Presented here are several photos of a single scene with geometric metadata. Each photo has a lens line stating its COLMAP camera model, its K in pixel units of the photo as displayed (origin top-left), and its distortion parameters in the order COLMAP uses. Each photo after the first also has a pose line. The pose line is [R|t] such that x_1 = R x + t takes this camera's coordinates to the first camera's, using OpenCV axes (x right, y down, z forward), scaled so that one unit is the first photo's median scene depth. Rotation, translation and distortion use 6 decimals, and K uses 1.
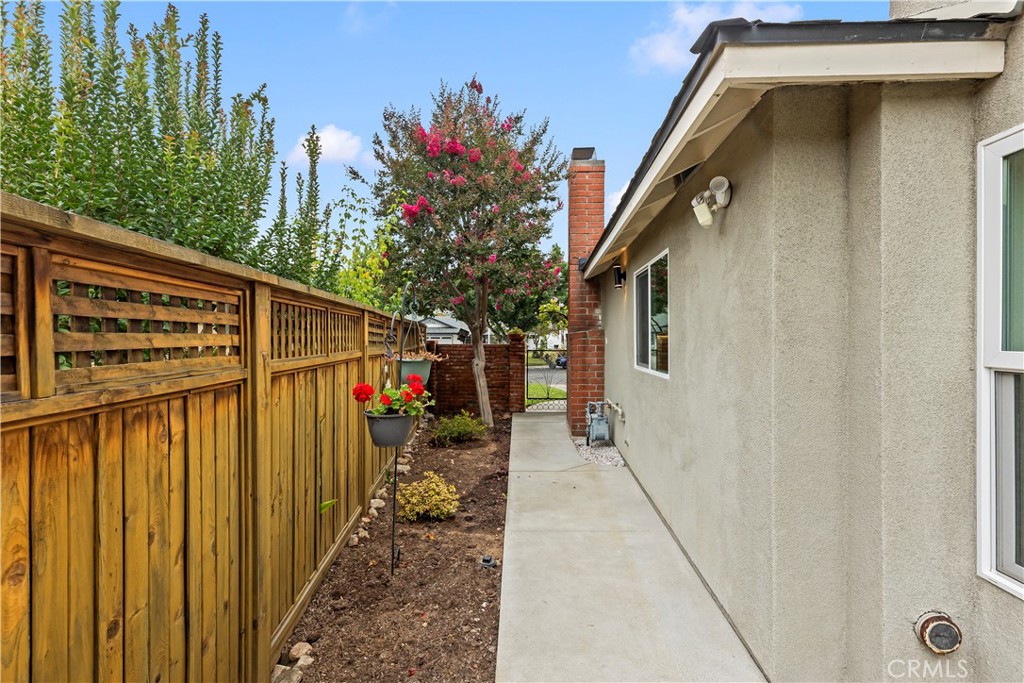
lens RADIAL K [[465.6, 0, 513.6], [0, 465.6, 341.9], [0, 0, 1]] dist [0.005495, -0.000089]
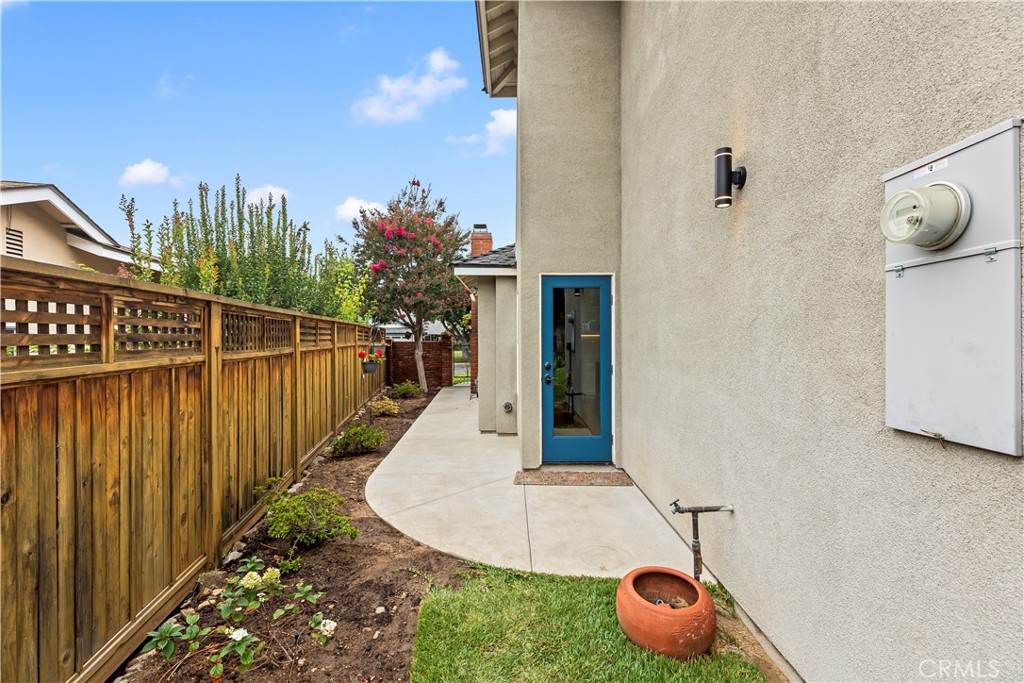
lens RADIAL K [[465.6, 0, 513.5], [0, 465.6, 339.2], [0, 0, 1]] dist [0.005495, -0.000089]
pose [[0.996961, -0.003978, 0.077797, 0.144155], [0.004363, 0.999979, -0.004778, 0.008486], [-0.077777, 0.005103, 0.996958, -0.710581]]
